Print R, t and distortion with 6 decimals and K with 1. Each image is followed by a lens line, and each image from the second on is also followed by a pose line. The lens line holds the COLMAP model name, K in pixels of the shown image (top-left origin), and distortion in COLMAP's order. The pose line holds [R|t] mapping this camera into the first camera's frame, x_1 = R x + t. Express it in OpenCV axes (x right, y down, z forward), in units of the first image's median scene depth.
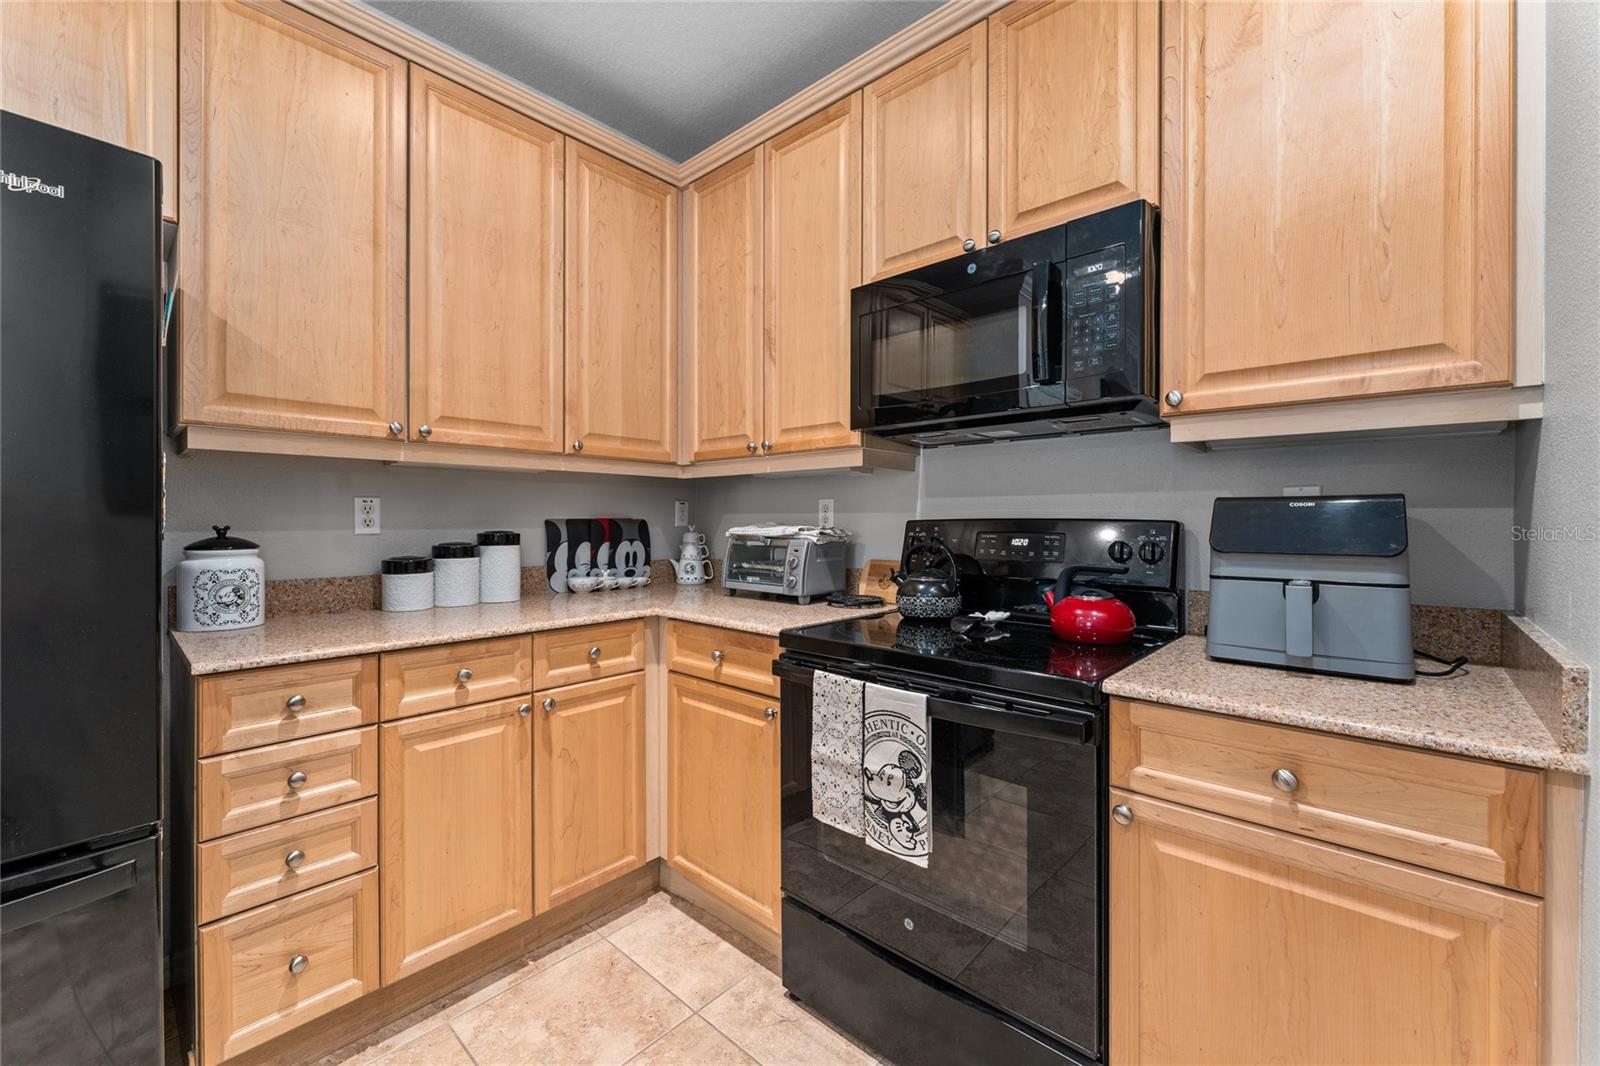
lens RADIAL K [[641.3, 0, 793.2], [0, 641.3, 524.3], [0, 0, 1]] dist [-0.000746, -0.000232]
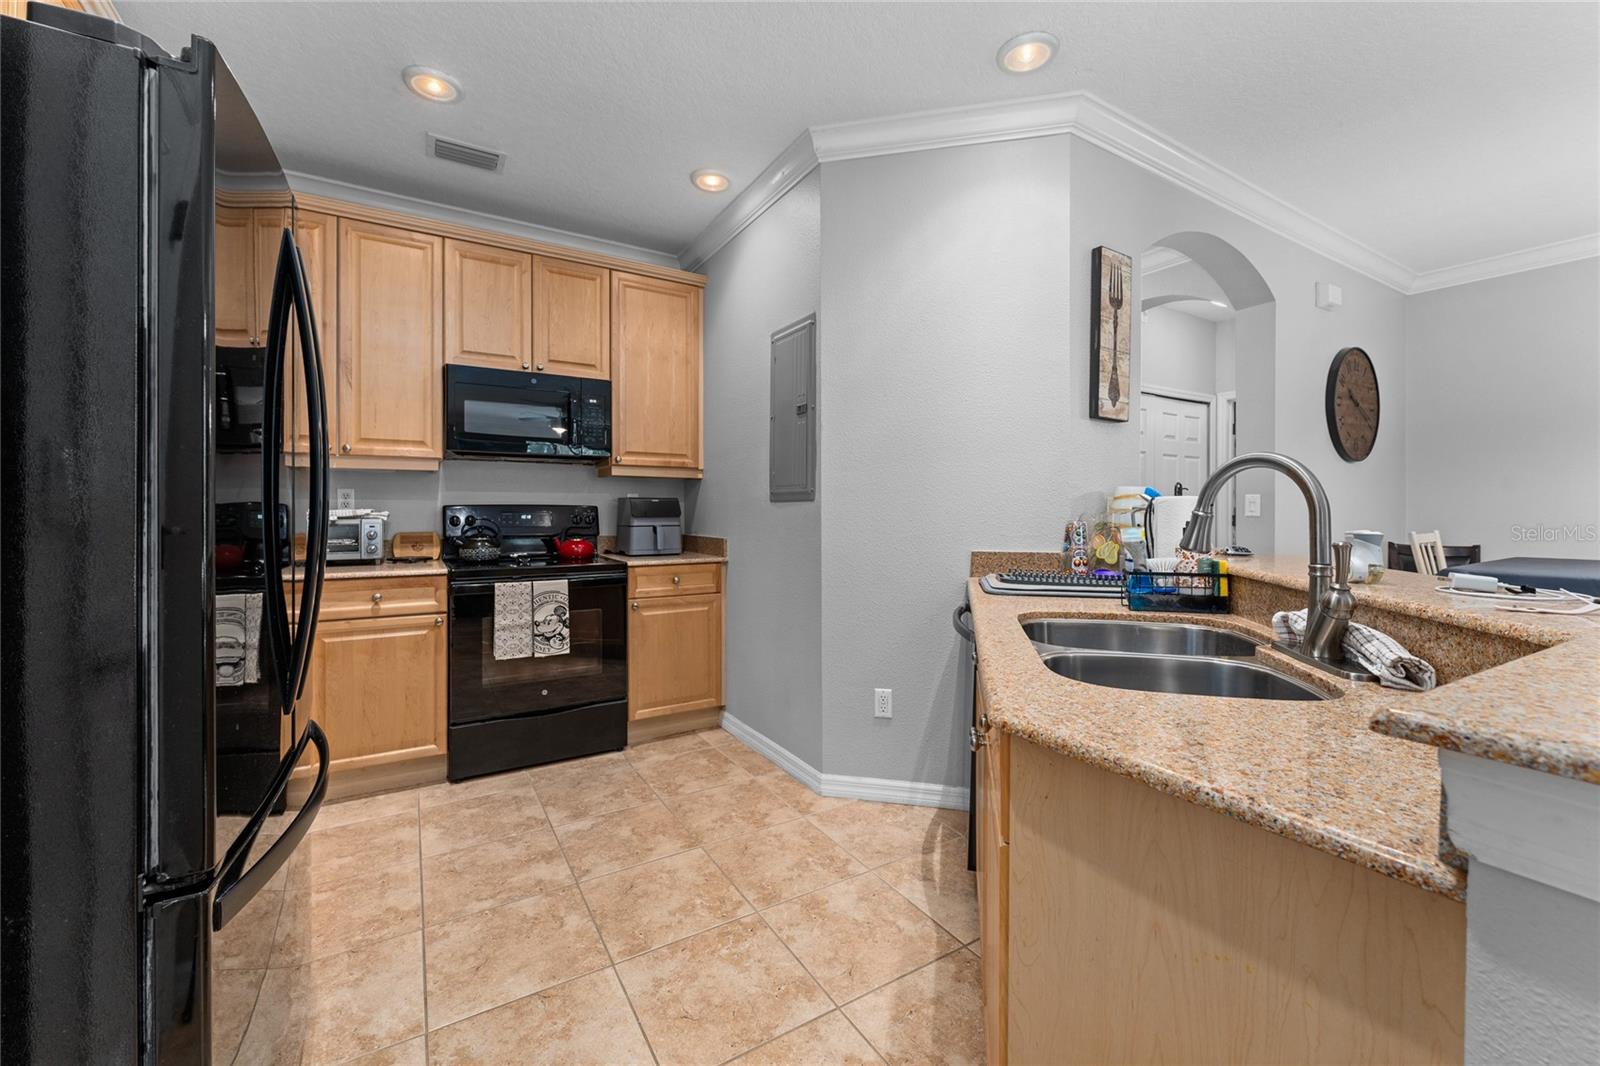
lens RADIAL K [[645.2, 0, 801.7], [0, 645.2, 512.3], [0, 0, 1]] dist [-0.000861, 0.000024]
pose [[0.278852, -0.001850, 0.960332, -1.693085], [0.006020, 0.999982, 0.000178, 0.023887], [-0.960315, 0.005731, 0.278858, -0.445604]]
